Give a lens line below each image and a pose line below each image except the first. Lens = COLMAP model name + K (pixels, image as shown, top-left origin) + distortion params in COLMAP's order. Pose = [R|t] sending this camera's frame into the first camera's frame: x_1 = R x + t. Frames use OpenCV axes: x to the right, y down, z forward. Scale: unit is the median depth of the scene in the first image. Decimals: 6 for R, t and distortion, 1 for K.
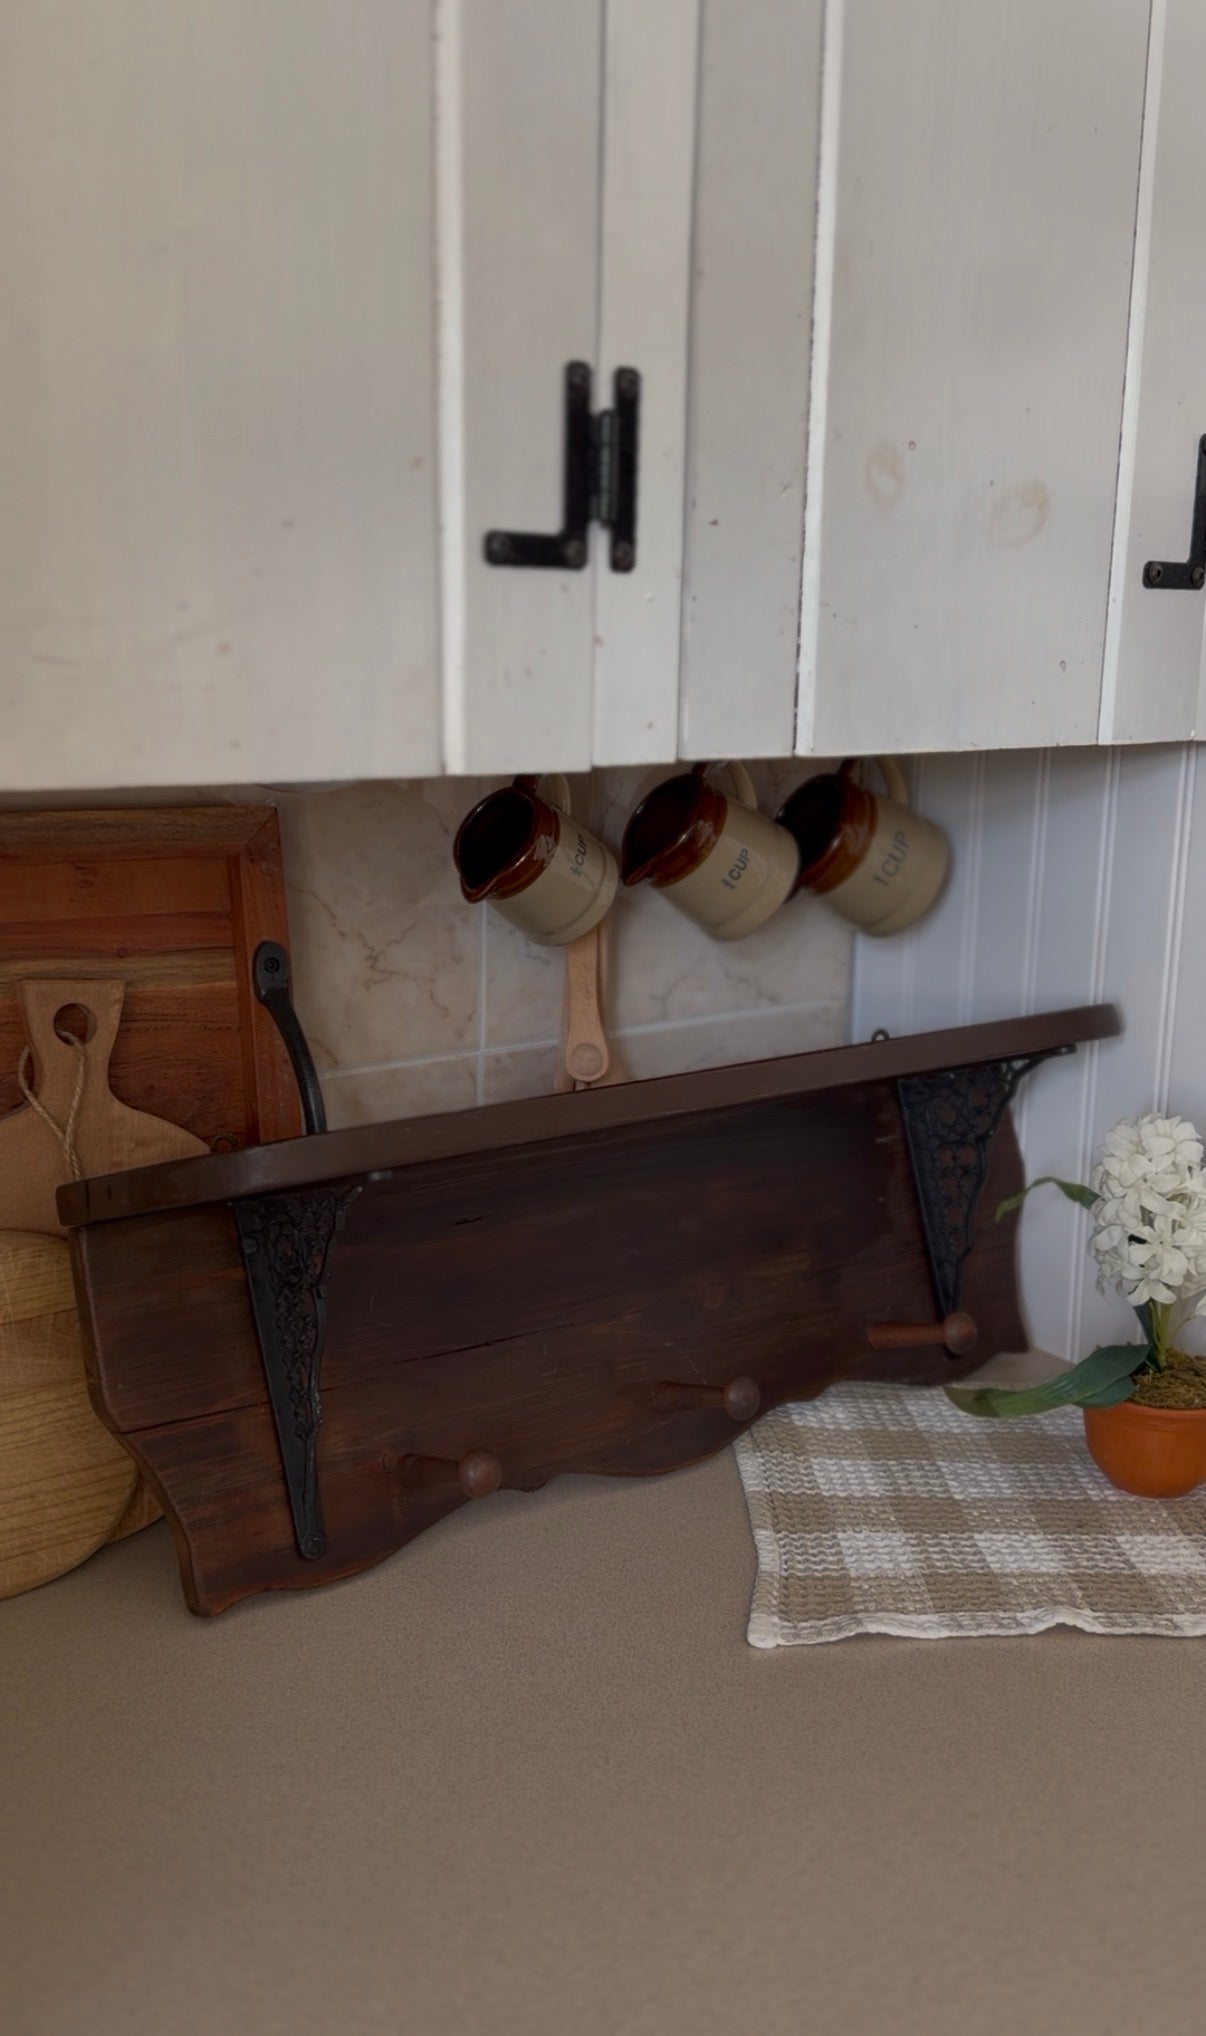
lens RADIAL K [[1827.2, 0, 603.0], [0, 1827.2, 1018.0], [0, 0, 1]] dist [0.184040, -0.413192]
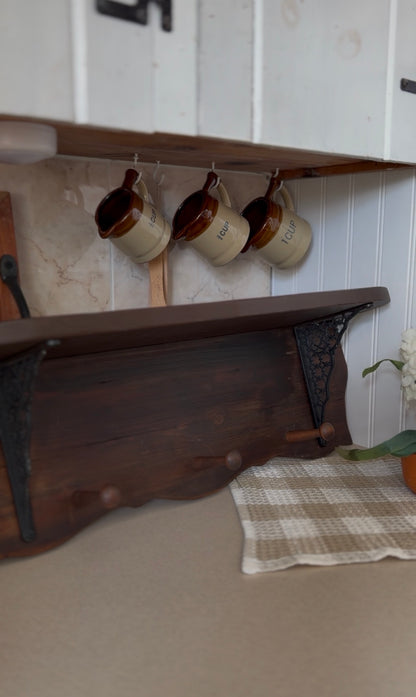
lens RADIAL K [[631.9, 0, 207.7], [0, 631.9, 345.3], [0, 0, 1]] dist [0.183881, -0.449493]
pose [[0.997808, -0.025989, 0.060864, 0.002470], [0.028249, 0.998931, -0.036581, 0.097220], [-0.059849, 0.038221, 0.997475, 0.246952]]
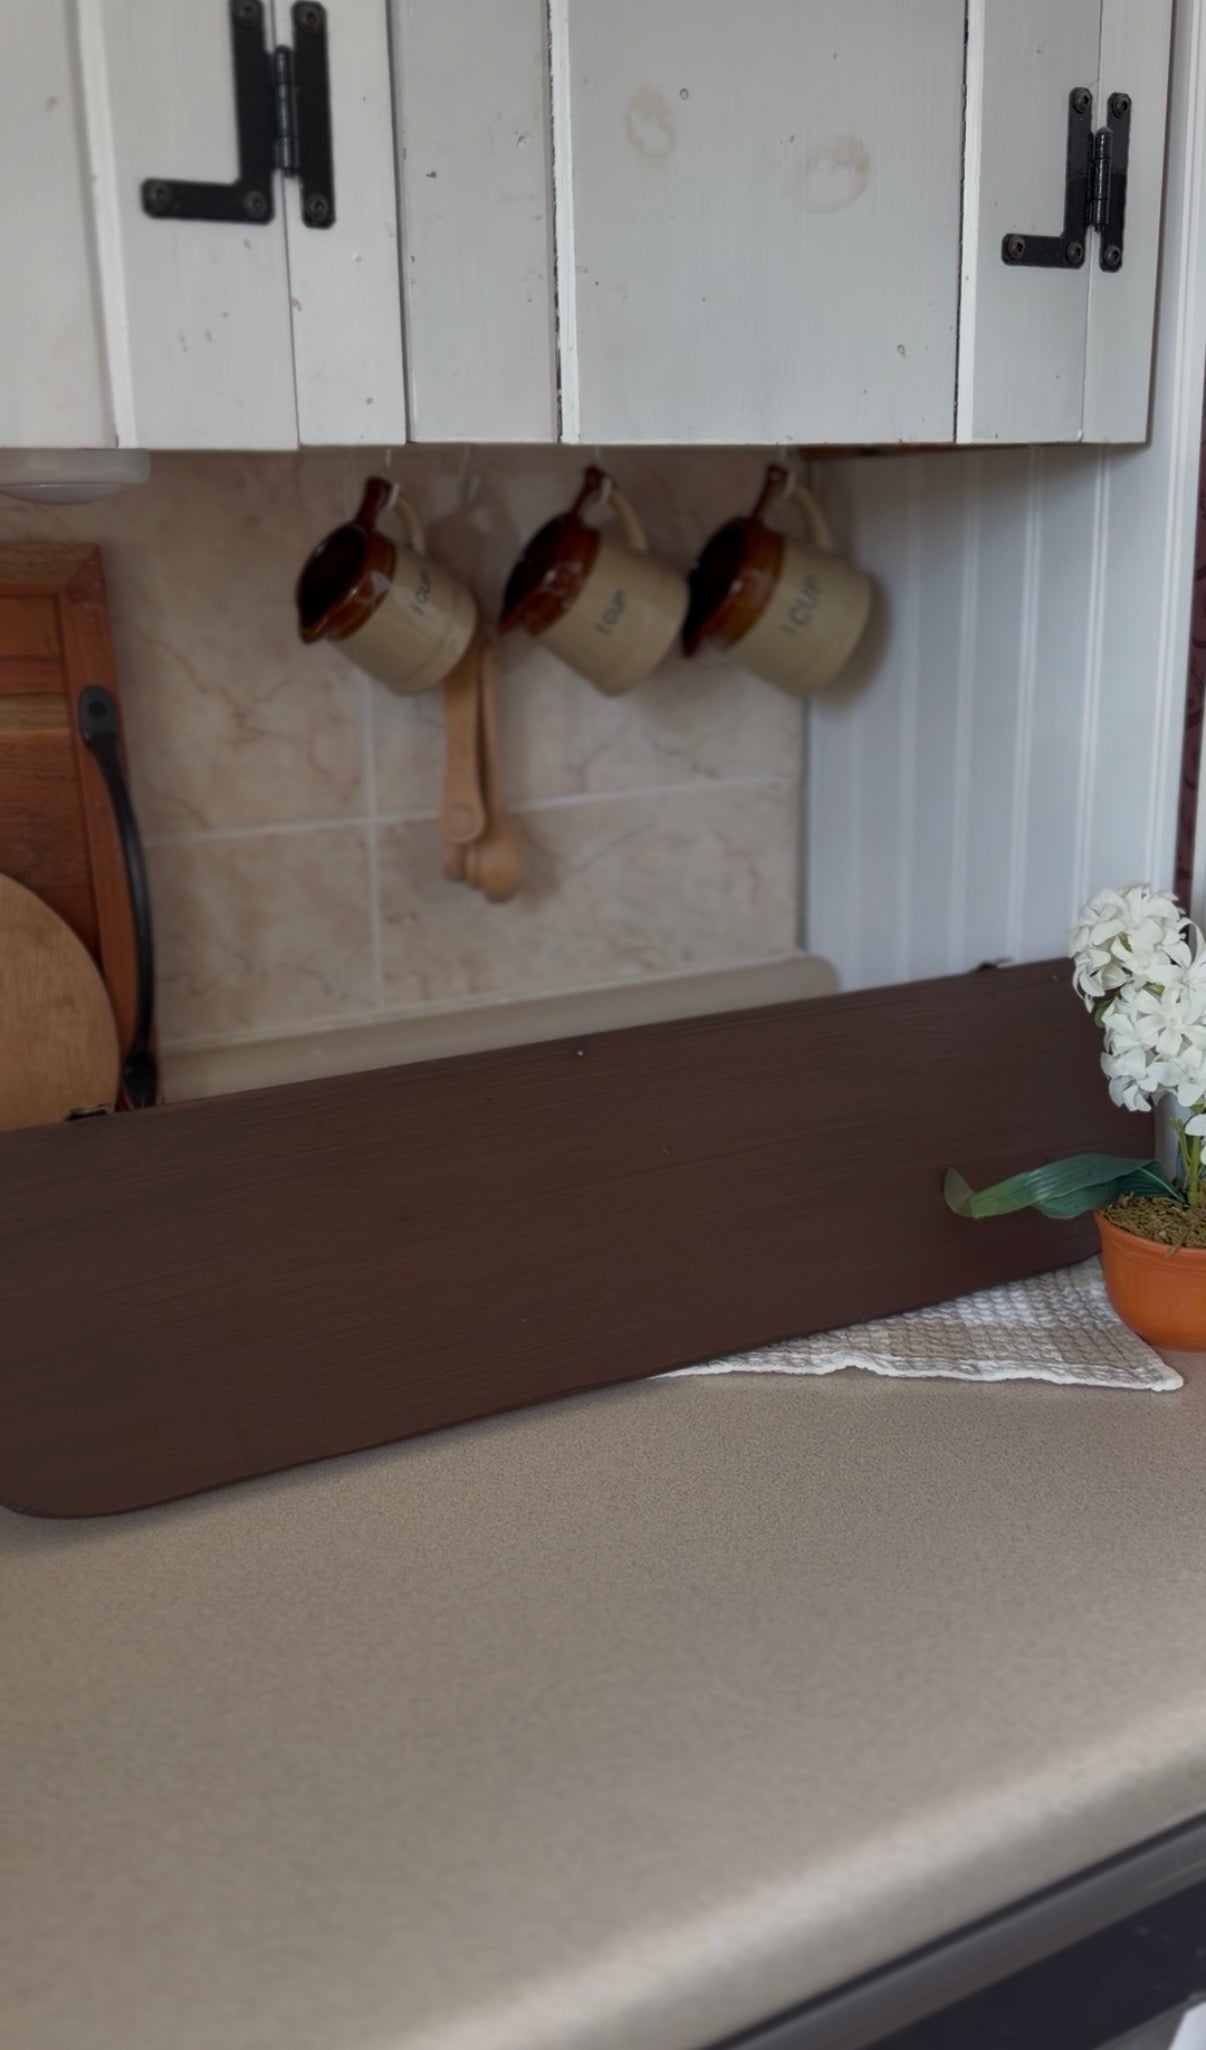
lens RADIAL K [[1828.6, 0, 608.1], [0, 1828.6, 1027.3], [0, 0, 1]] dist [0.221766, -0.571099]
pose [[0.990944, 0.000325, -0.134275, 0.219283], [0.008062, 0.998049, 0.061915, 0.080089], [0.134033, -0.062436, 0.989008, 0.052150]]
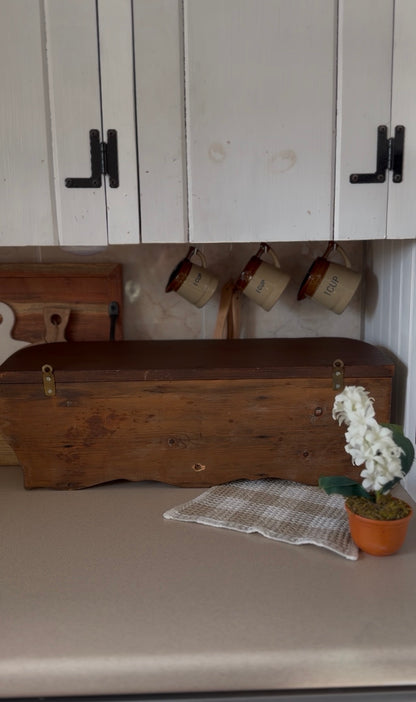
lens RADIAL K [[635.1, 0, 208.0], [0, 635.1, 351.0], [0, 0, 1]] dist [0.167489, -0.415350]
pose [[0.815027, 0.074239, -0.574647, 0.680281], [-0.092054, 0.995752, -0.001918, 0.038859], [0.572064, 0.054462, 0.818399, 0.101543]]
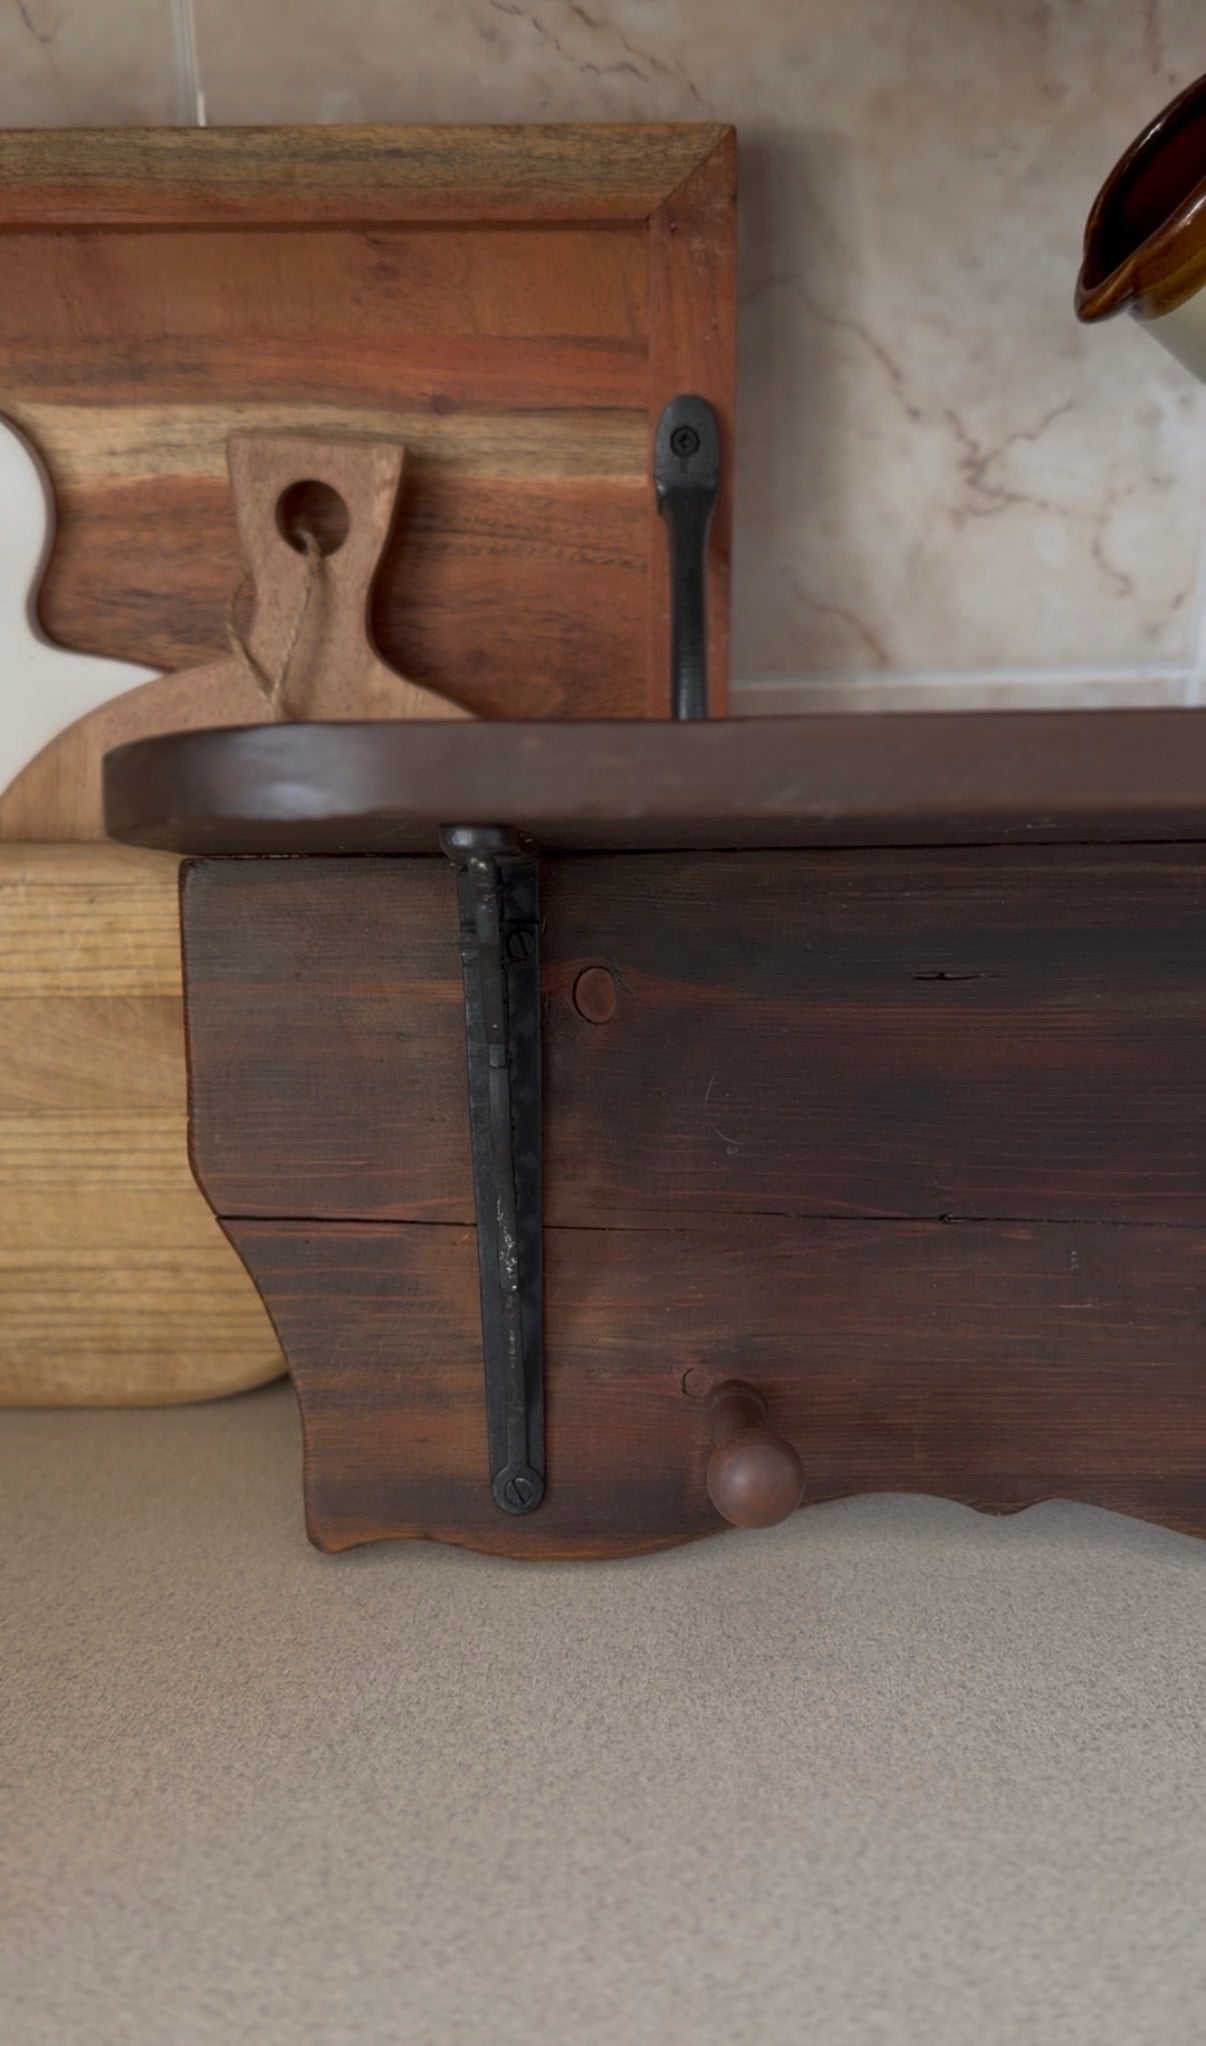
lens RADIAL K [[1850.9, 0, 603.0], [0, 1850.9, 1023.0], [0, 0, 1]] dist [0.167489, -0.415350]
pose [[0.800217, 0.196736, -0.566523, 0.142482], [-0.096956, 0.974673, 0.201524, 0.028517], [0.591821, -0.106335, 0.799025, 0.530487]]
